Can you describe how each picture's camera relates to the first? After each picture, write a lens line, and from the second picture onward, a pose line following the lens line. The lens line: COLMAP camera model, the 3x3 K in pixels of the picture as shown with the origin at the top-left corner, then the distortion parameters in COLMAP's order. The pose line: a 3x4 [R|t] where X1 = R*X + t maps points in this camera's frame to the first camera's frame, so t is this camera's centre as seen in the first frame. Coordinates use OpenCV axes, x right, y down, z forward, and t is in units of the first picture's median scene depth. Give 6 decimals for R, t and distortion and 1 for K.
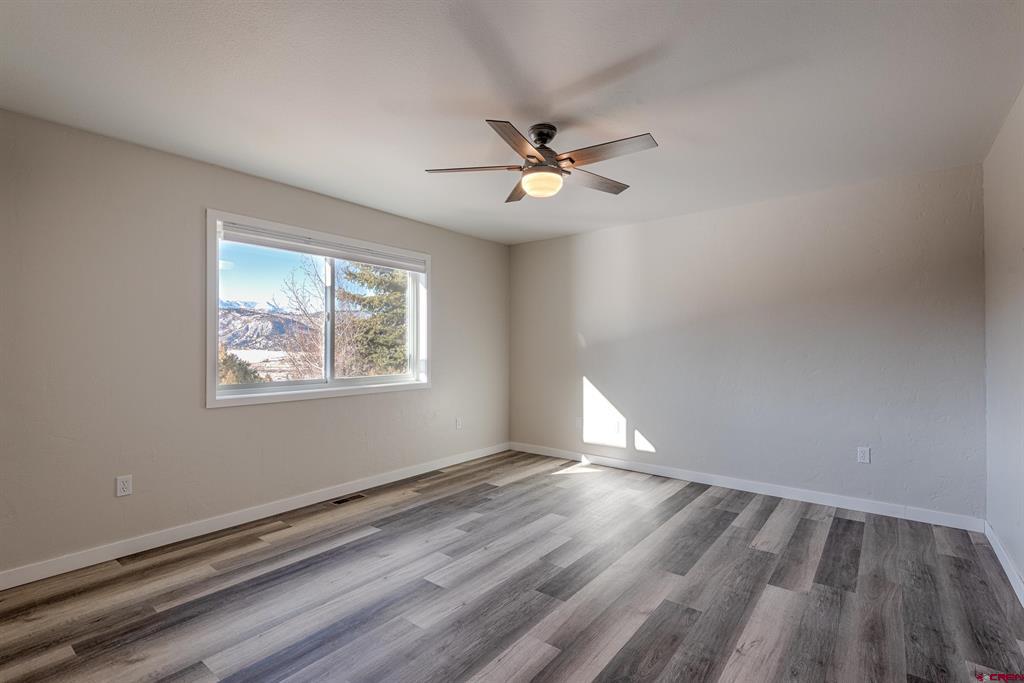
lens RADIAL K [[464.5, 0, 513.3], [0, 464.5, 345.9], [0, 0, 1]] dist [0.034156, -0.004224]
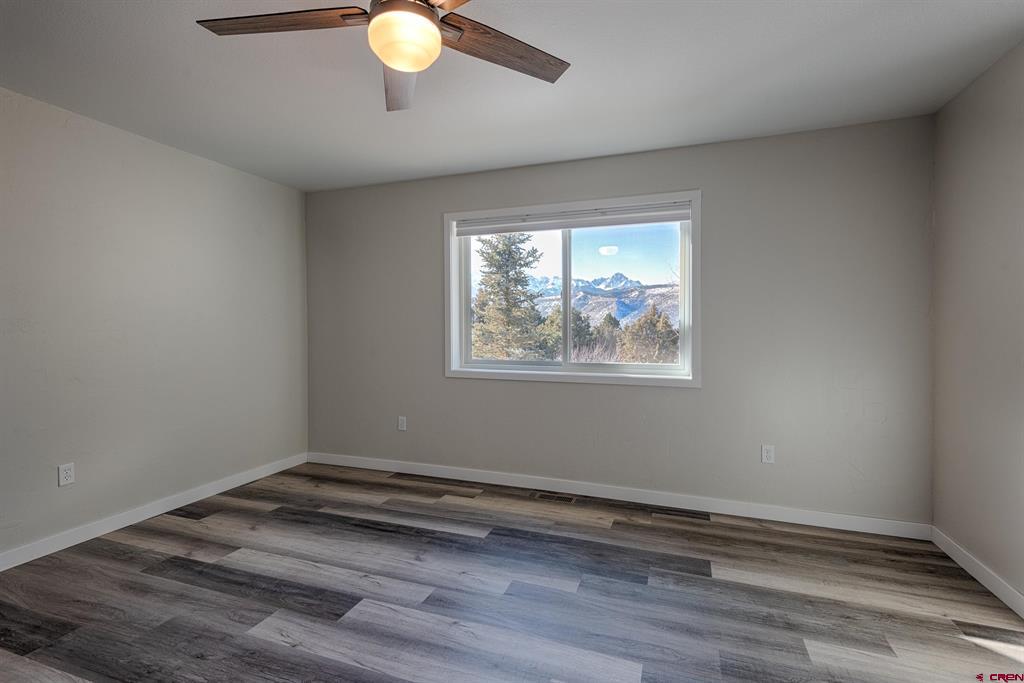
lens RADIAL K [[464.5, 0, 511.2], [0, 464.5, 326.5], [0, 0, 1]] dist [0.034156, -0.004224]
pose [[0.324860, 0.003055, -0.945757, 0.514915], [0.003593, 0.999984, 0.004464, -0.002531], [0.945755, -0.004849, 0.324844, 0.713619]]
